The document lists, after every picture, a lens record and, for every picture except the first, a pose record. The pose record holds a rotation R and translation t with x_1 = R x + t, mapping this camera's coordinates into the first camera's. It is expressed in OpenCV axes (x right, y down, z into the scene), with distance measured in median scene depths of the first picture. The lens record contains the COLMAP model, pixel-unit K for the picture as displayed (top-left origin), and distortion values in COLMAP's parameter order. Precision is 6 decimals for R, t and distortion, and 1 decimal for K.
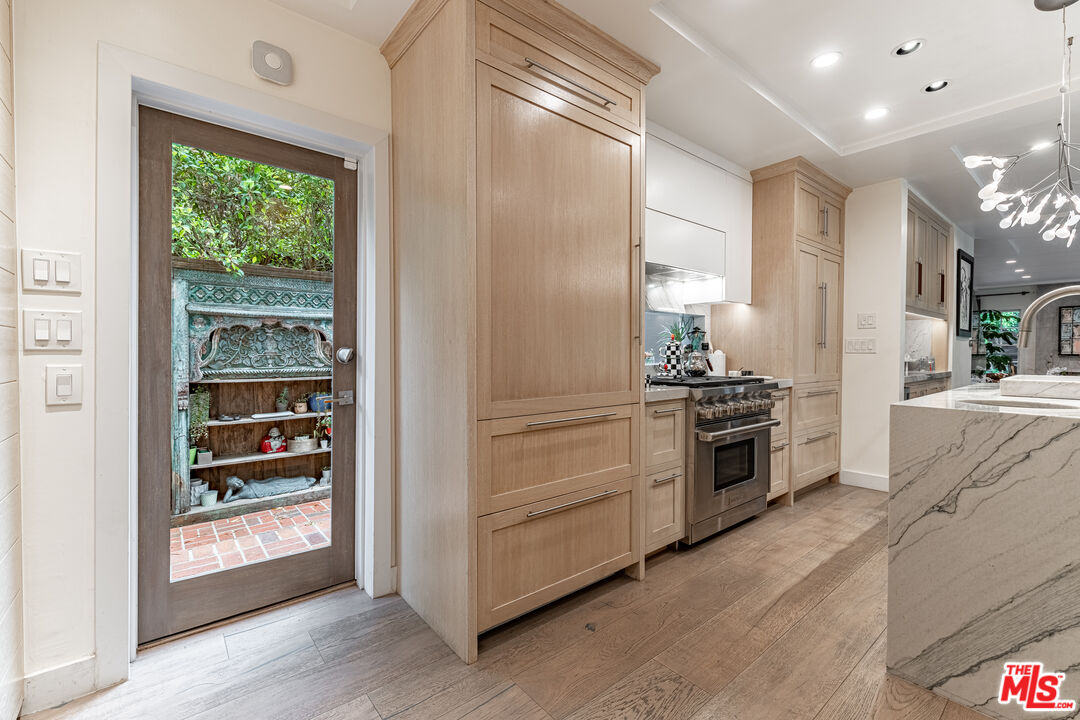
lens RADIAL K [[465.9, 0, 540.1], [0, 465.9, 358.9], [0, 0, 1]] dist [0.000617, 0.000205]
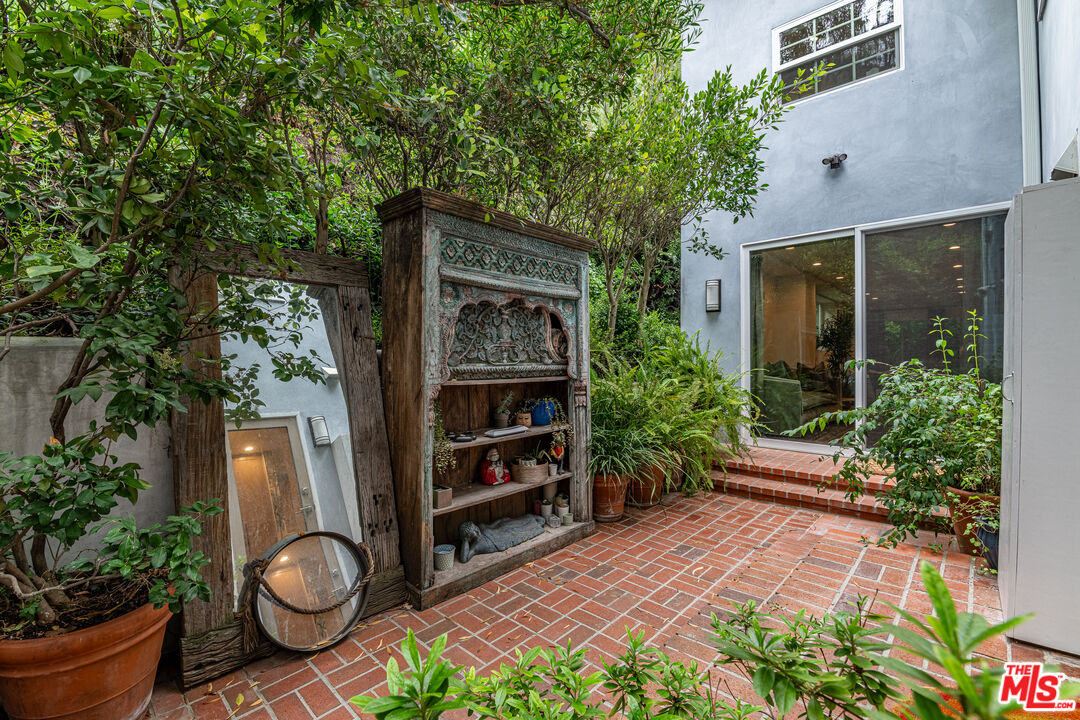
lens RADIAL K [[465.9, 0, 534.1], [0, 465.9, 360.7], [0, 0, 1]] dist [0.000617, 0.000205]
pose [[0.993764, -0.002398, 0.111479, -0.640202], [0.003887, 0.999906, -0.013140, 0.024417], [-0.111437, 0.013492, 0.993680, 0.306934]]
